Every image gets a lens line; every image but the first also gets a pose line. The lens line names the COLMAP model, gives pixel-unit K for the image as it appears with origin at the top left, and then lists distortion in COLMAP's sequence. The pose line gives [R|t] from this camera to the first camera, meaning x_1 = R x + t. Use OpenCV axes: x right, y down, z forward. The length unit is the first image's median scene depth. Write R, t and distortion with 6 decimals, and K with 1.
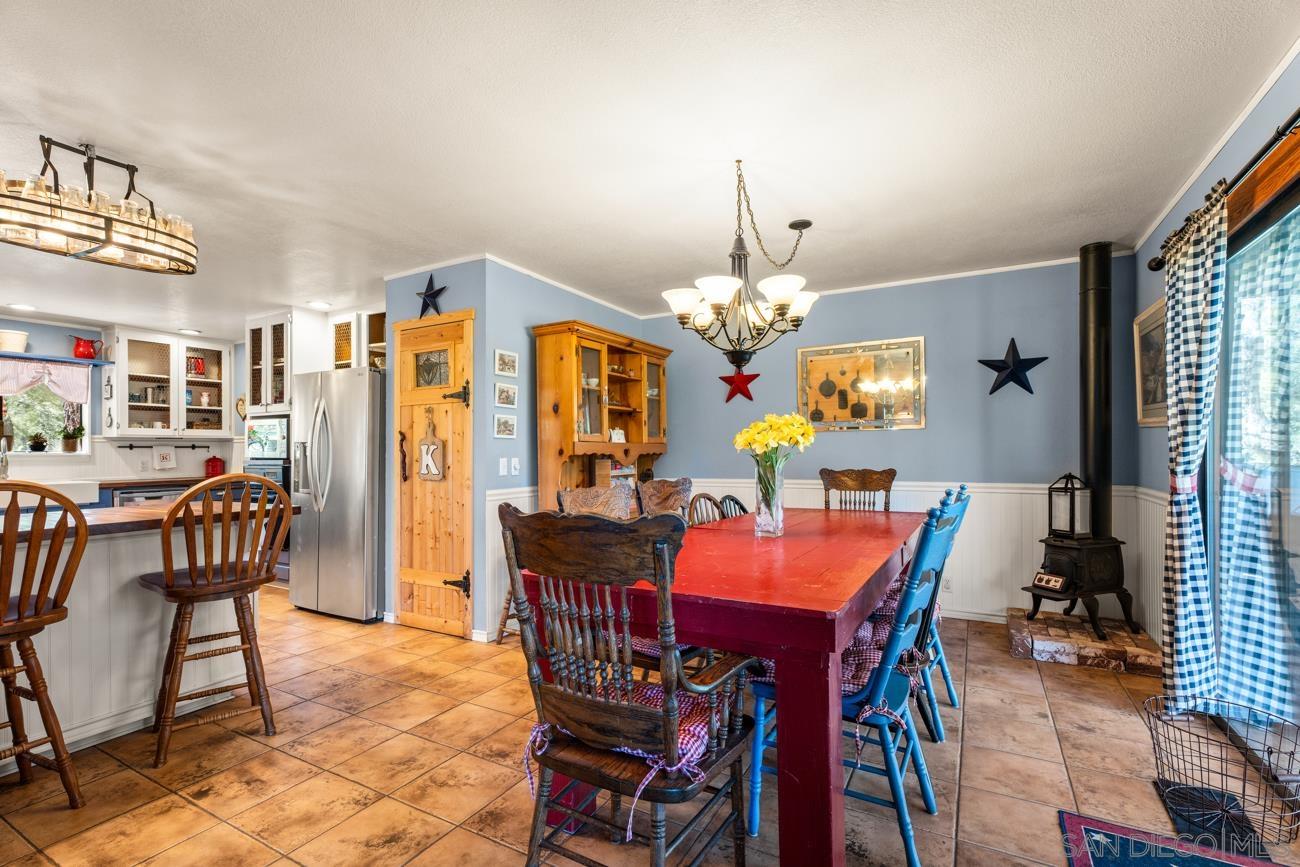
lens RADIAL K [[578.9, 0, 646.0], [0, 578.9, 443.3], [0, 0, 1]] dist [0.001386, -0.000407]
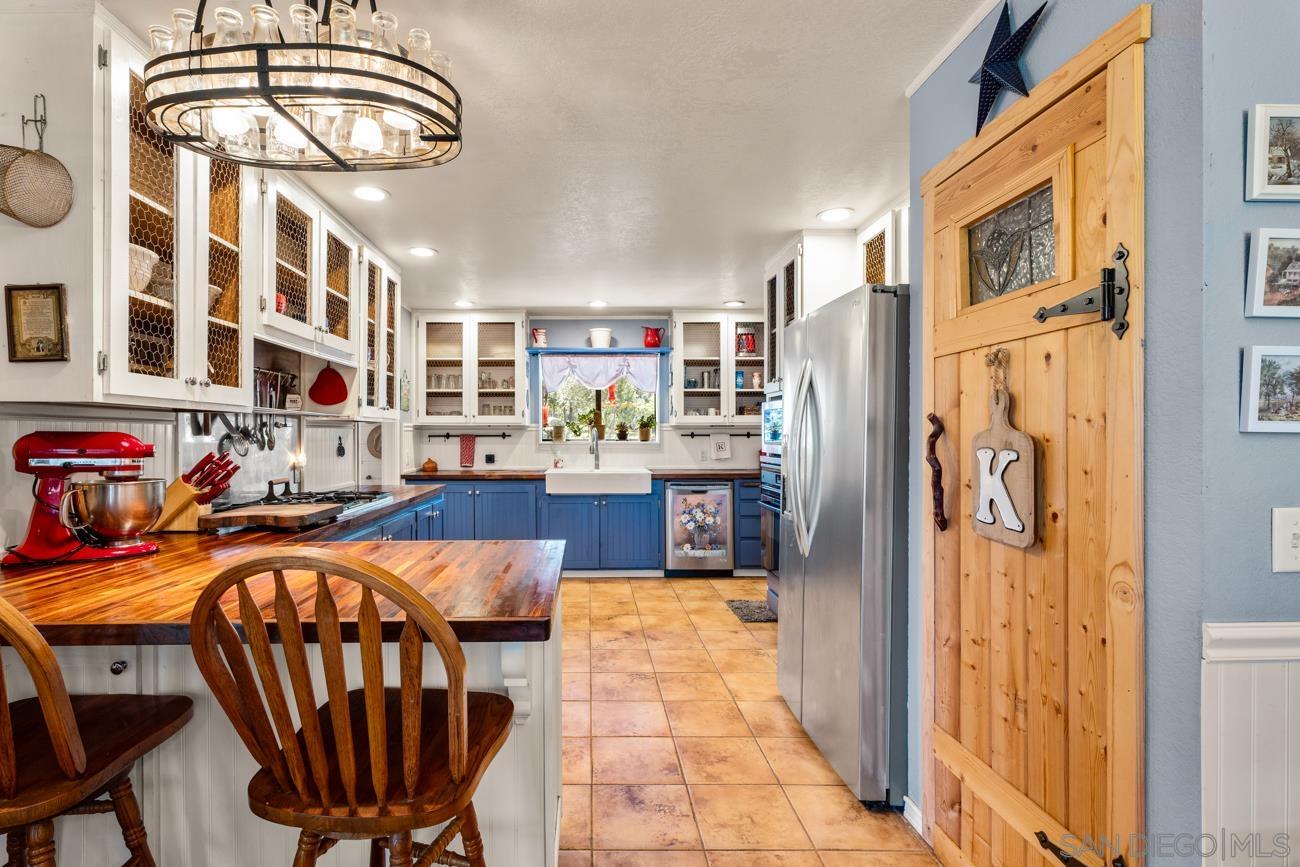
lens RADIAL K [[545.9, 0, 643.7], [0, 545.9, 429.9], [0, 0, 1]] dist [0.001179, 0.000026]
pose [[0.485875, 0.004971, -0.874014, -0.169054], [0.007763, 0.999920, 0.010003, -0.015075], [0.873994, -0.011645, 0.485798, 0.607682]]
